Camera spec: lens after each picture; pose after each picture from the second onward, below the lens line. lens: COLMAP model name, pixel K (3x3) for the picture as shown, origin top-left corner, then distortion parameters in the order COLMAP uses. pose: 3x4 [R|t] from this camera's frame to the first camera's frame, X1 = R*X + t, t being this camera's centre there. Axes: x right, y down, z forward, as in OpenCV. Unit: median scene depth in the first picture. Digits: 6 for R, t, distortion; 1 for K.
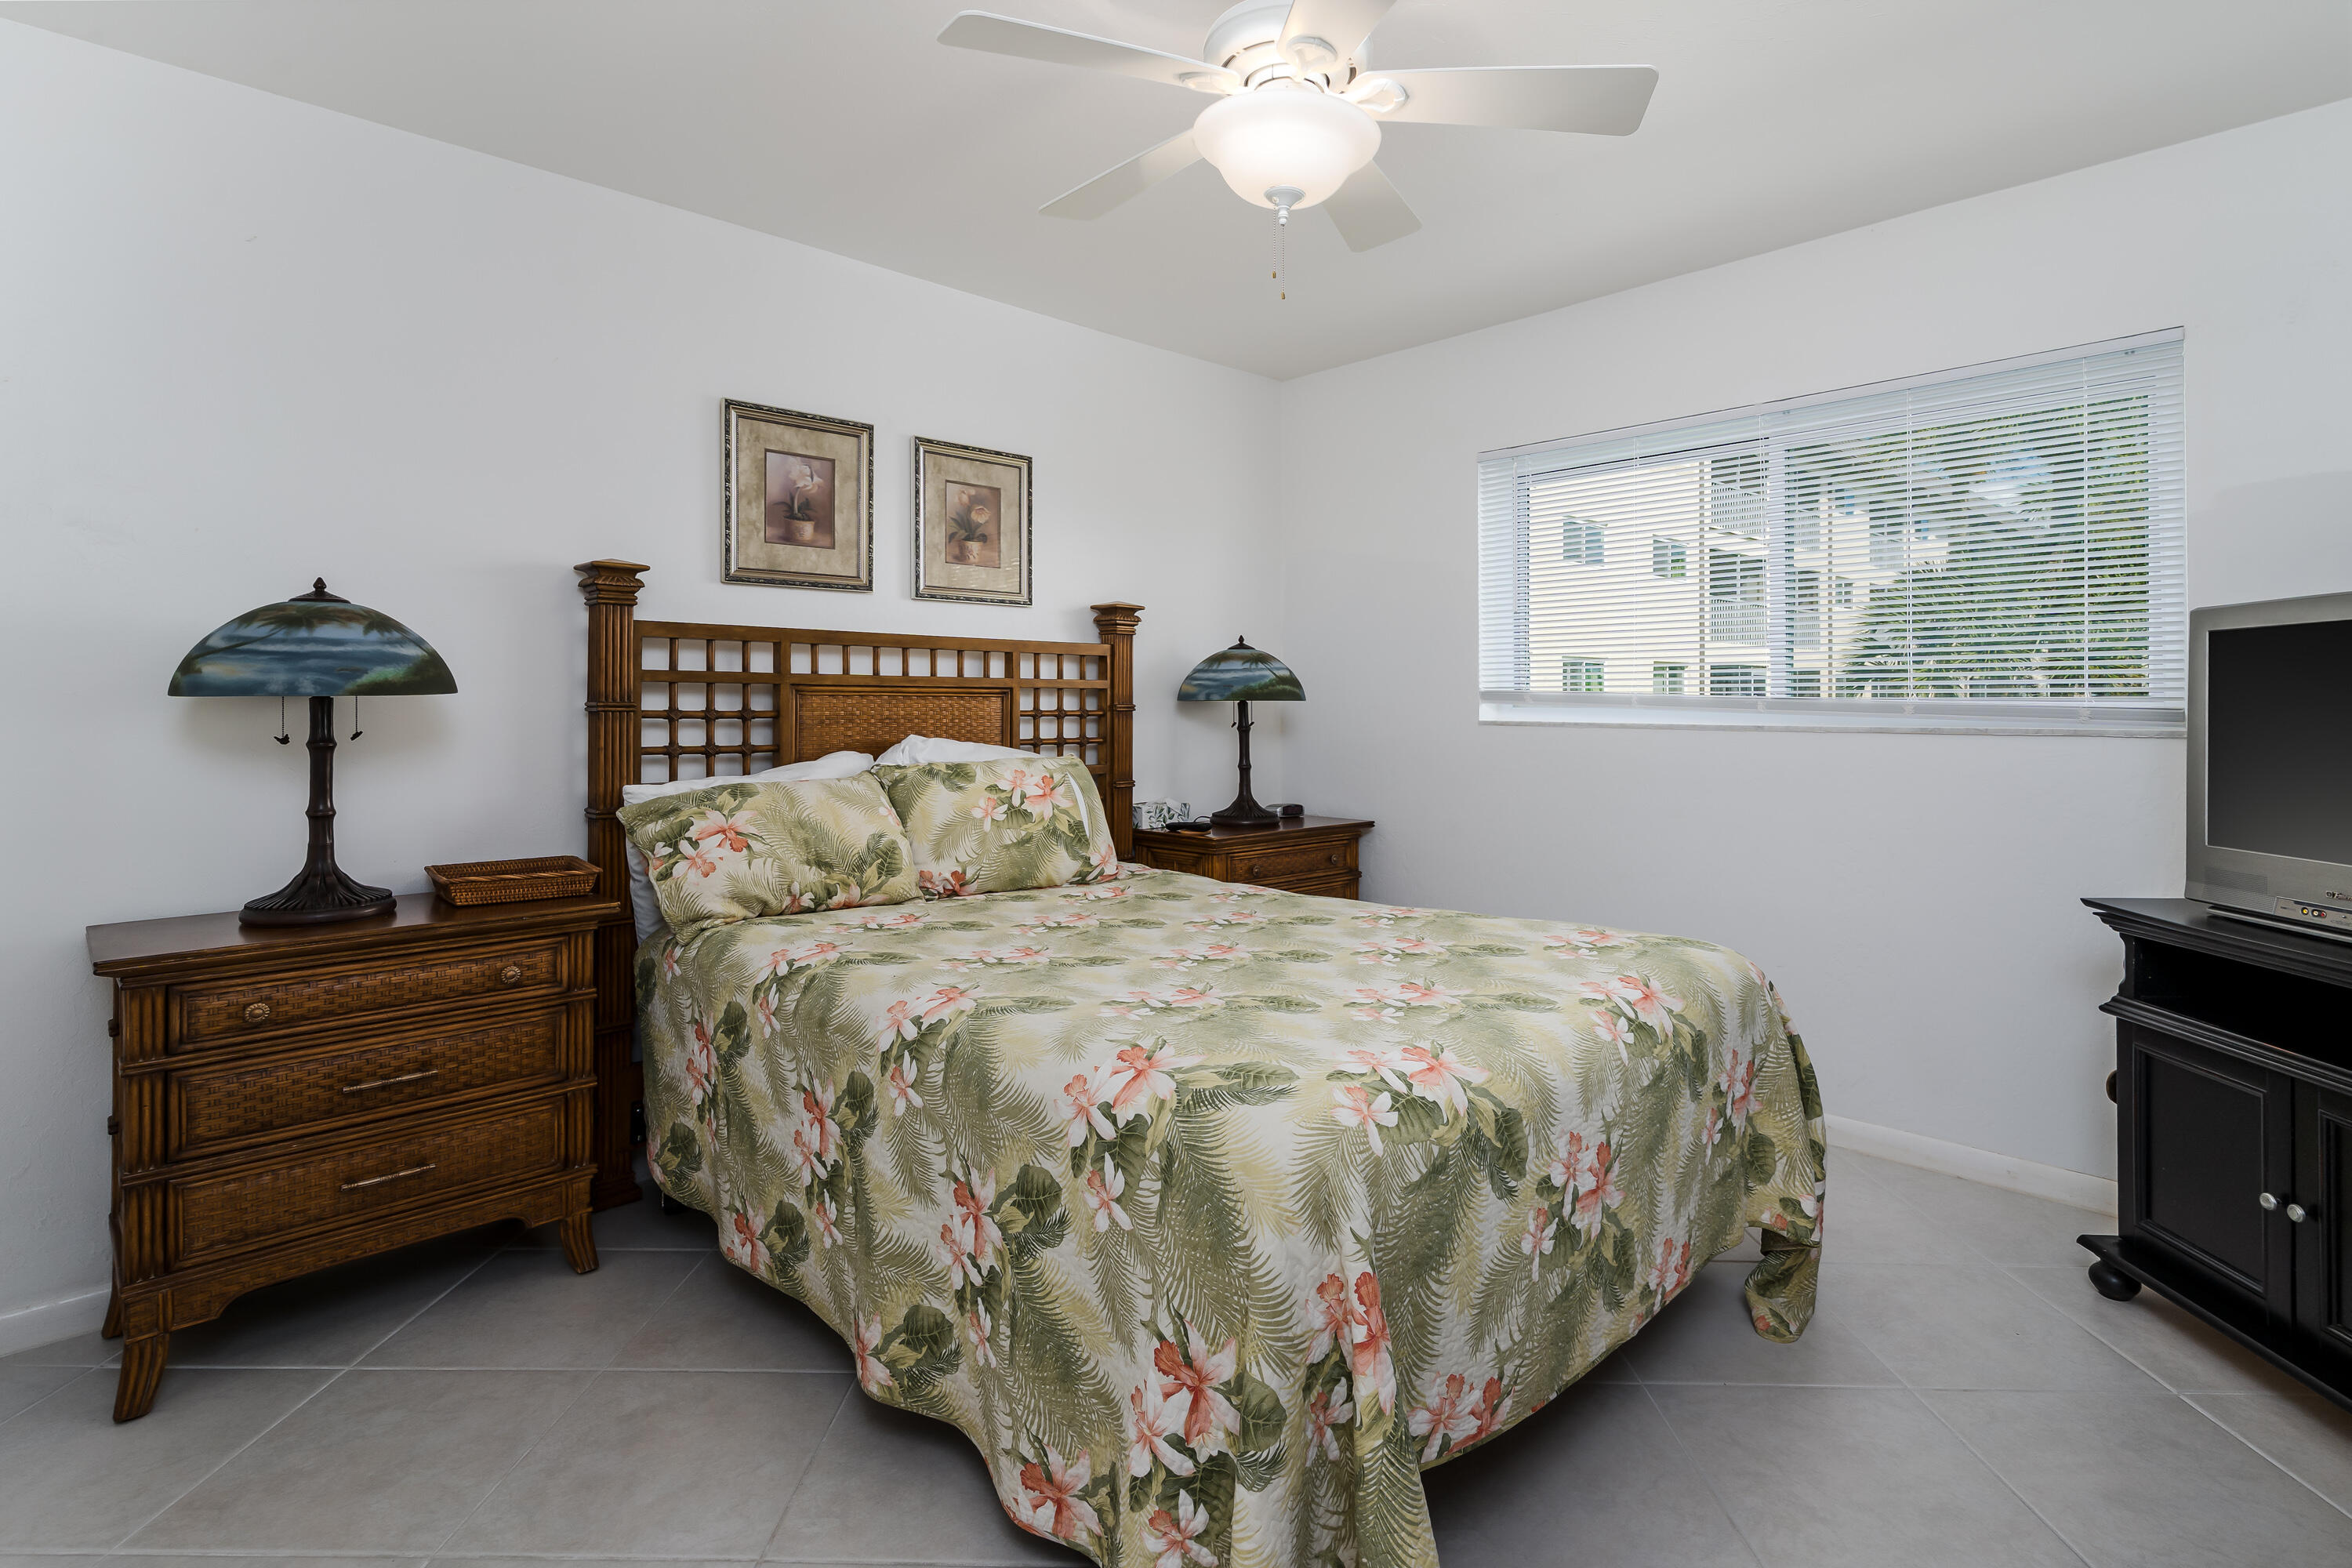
lens RADIAL K [[1157.1, 0, 1169.1], [0, 1157.1, 714.4], [0, 0, 1]] dist [-0.000906, 0.000784]
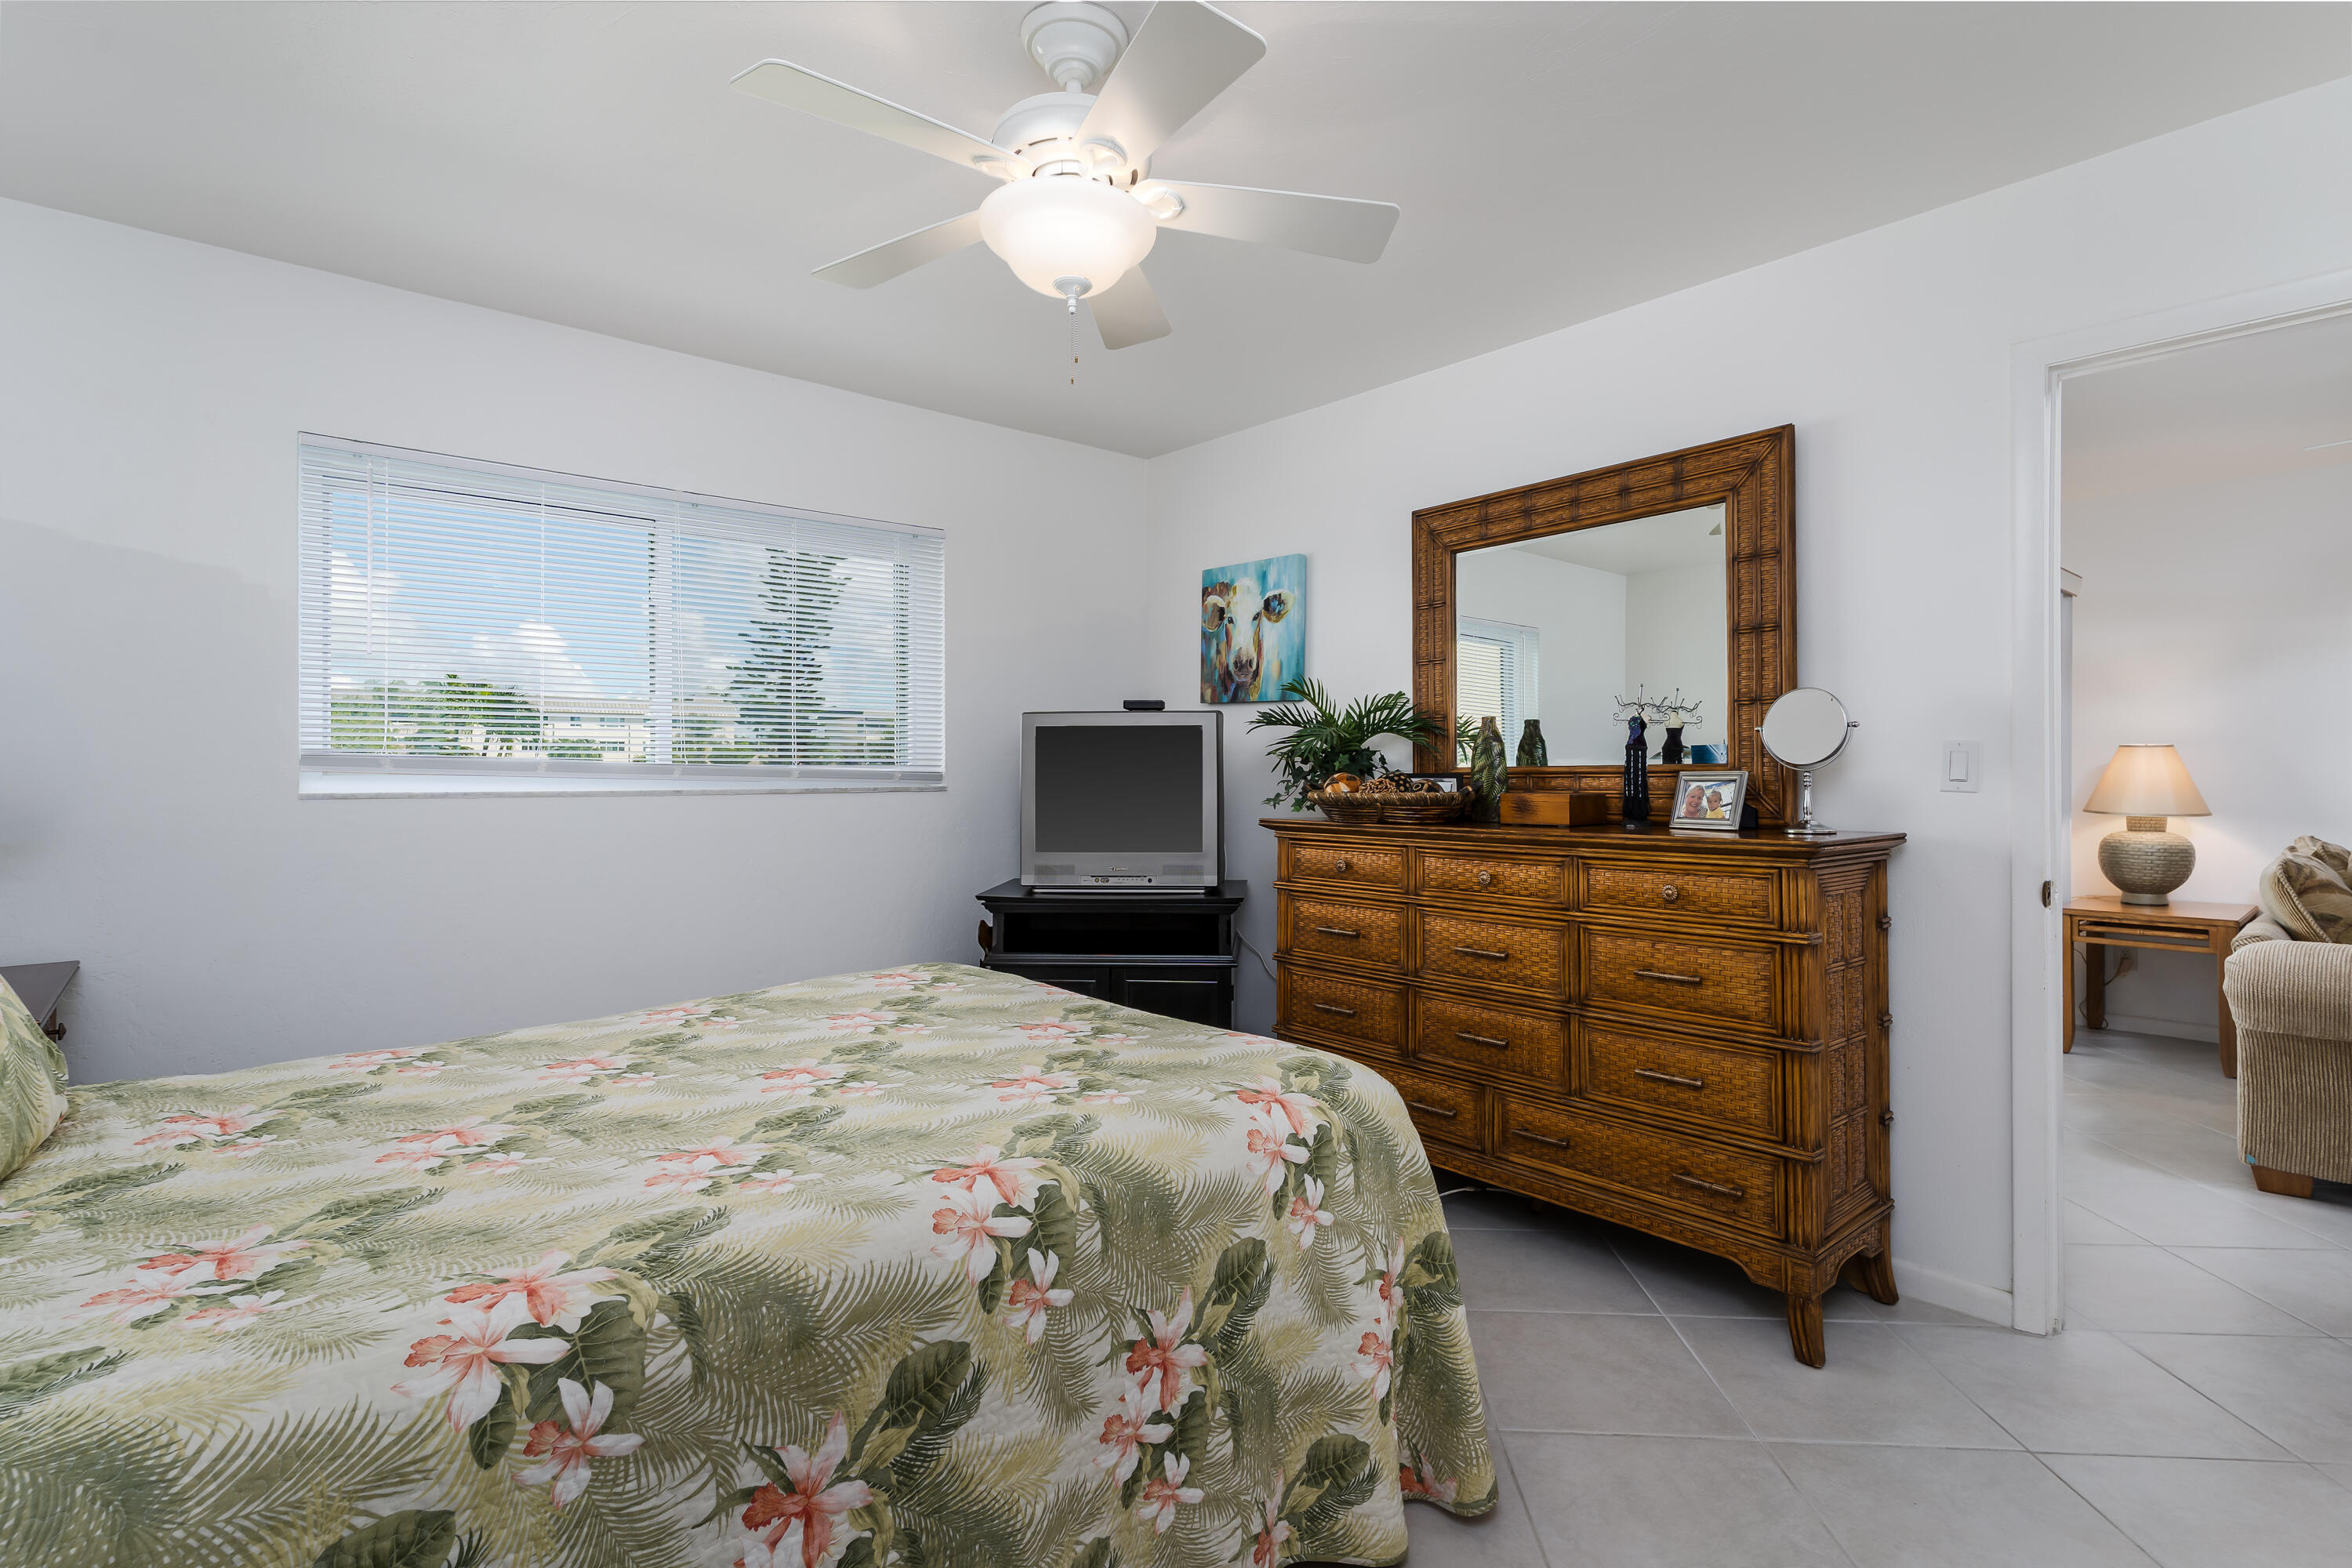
lens RADIAL K [[1143.4, 0, 1180.3], [0, 1143.4, 754.0], [0, 0, 1]] dist [0.002581, 0.000517]
pose [[0.039403, 0.009531, 0.999178, -0.935404], [0.010035, 0.999900, -0.009934, -0.015159], [-0.999173, 0.010418, 0.039303, 0.856950]]
